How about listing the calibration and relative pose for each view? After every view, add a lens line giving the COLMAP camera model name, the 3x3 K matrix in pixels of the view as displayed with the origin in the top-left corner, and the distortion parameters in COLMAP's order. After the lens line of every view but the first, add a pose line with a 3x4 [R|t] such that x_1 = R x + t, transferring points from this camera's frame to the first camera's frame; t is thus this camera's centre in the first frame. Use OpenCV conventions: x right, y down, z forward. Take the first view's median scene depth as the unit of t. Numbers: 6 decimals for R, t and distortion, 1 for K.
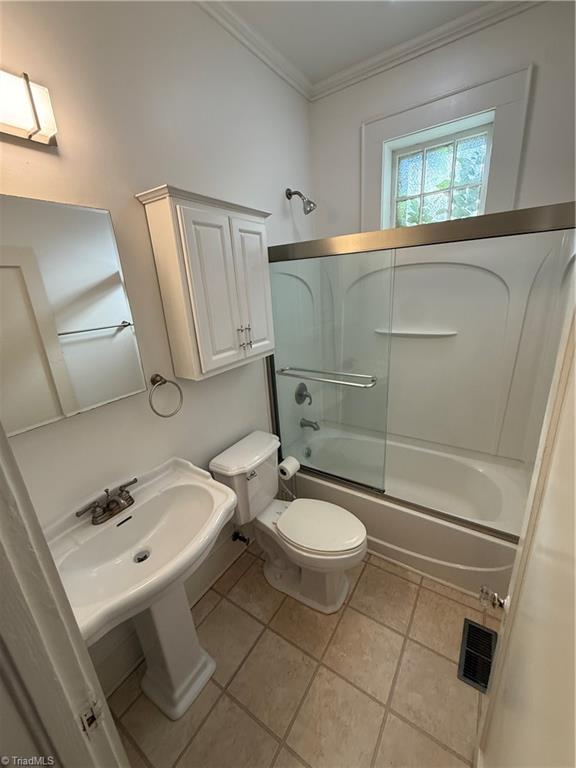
lens RADIAL K [[310.7, 0, 286.7], [0, 310.7, 384.8], [0, 0, 1]] dist [0.001184, -0.000374]
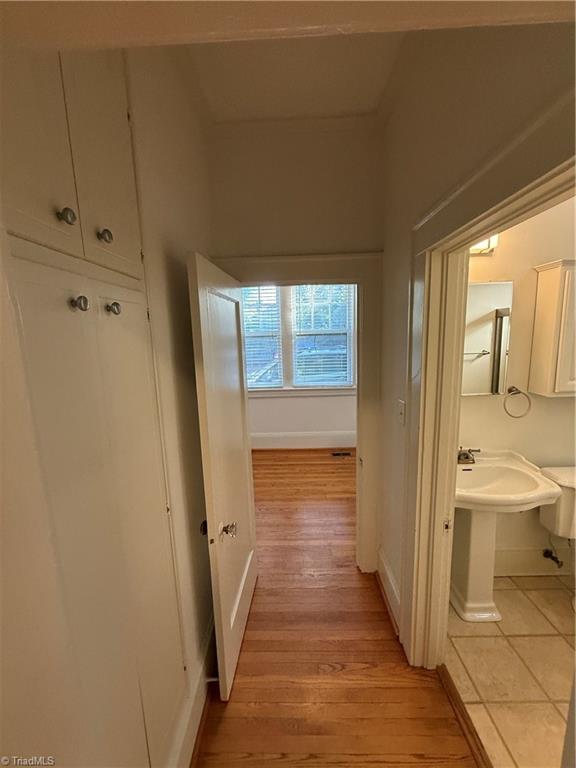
lens RADIAL K [[310.7, 0, 284.2], [0, 310.7, 382.6], [0, 0, 1]] dist [0.001184, -0.000374]
pose [[0.545894, 0.172636, -0.819876, 0.164757], [-0.260050, 0.965127, 0.030073, 0.176055], [0.796476, 0.196792, 0.571751, -0.632696]]
